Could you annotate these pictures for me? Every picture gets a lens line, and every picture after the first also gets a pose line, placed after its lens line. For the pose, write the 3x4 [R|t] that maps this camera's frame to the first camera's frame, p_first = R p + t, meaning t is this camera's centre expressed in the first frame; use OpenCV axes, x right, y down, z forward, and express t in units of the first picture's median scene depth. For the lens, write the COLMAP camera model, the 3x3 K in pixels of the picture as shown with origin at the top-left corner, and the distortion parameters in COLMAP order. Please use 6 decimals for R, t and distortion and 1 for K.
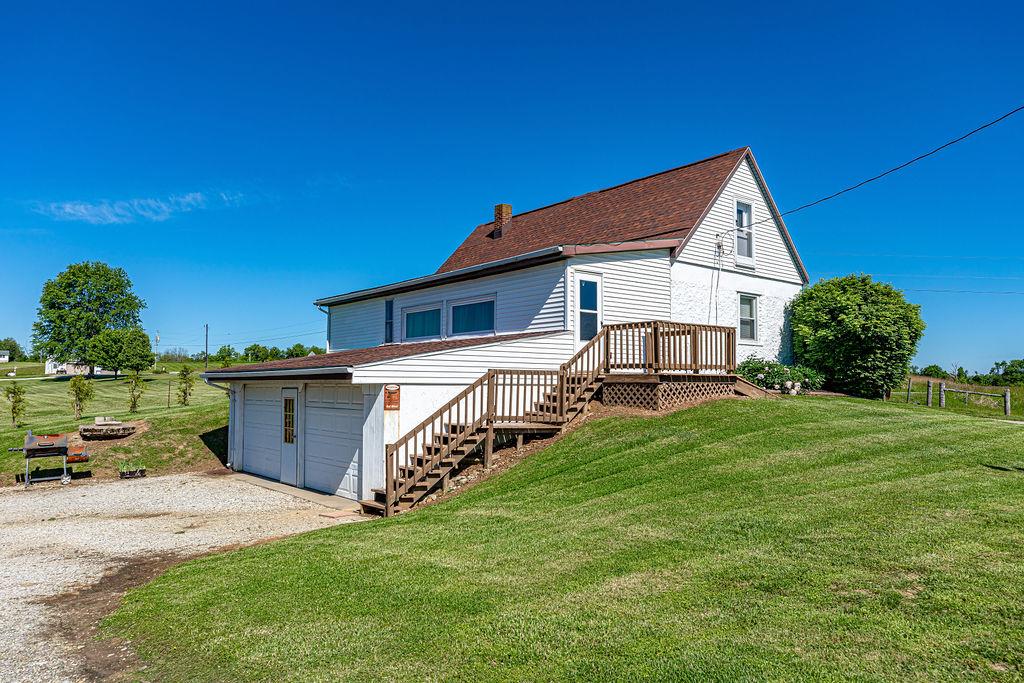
lens RADIAL K [[686.9, 0, 513.1], [0, 686.9, 340.4], [0, 0, 1]] dist [0.002699, 0.000131]
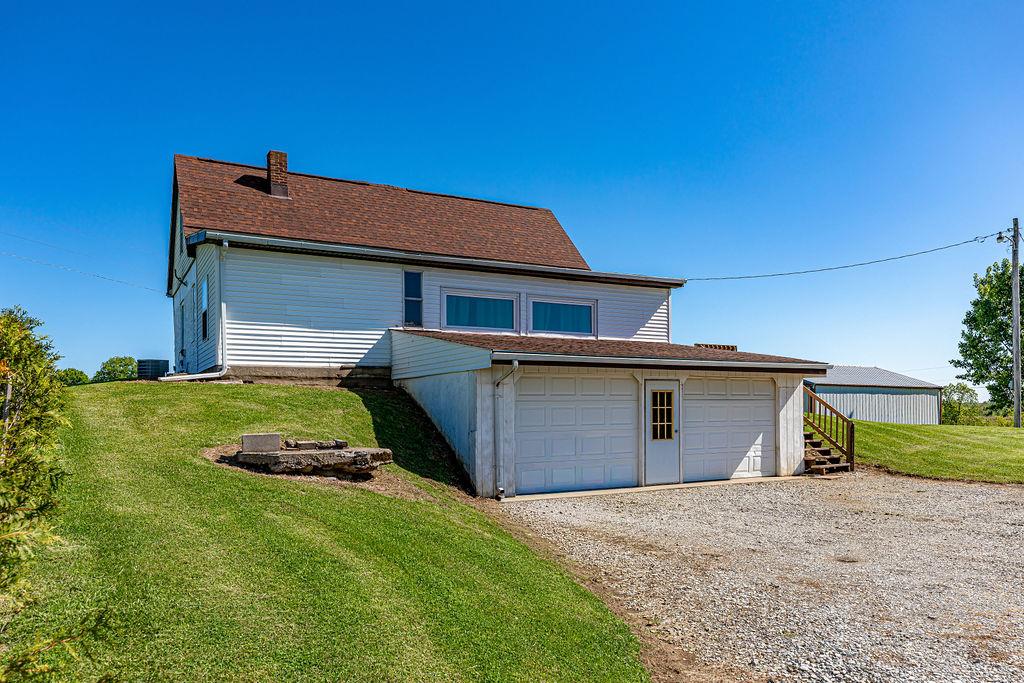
lens RADIAL K [[762.0, 0, 513.4], [0, 762.0, 343.8], [0, 0, 1]] dist [0.000470, 0.000224]
pose [[0.202637, 0.084735, 0.975581, -1.182149], [-0.060887, 0.995412, -0.073810, 0.093947], [-0.977359, -0.044444, 0.206867, 0.847859]]
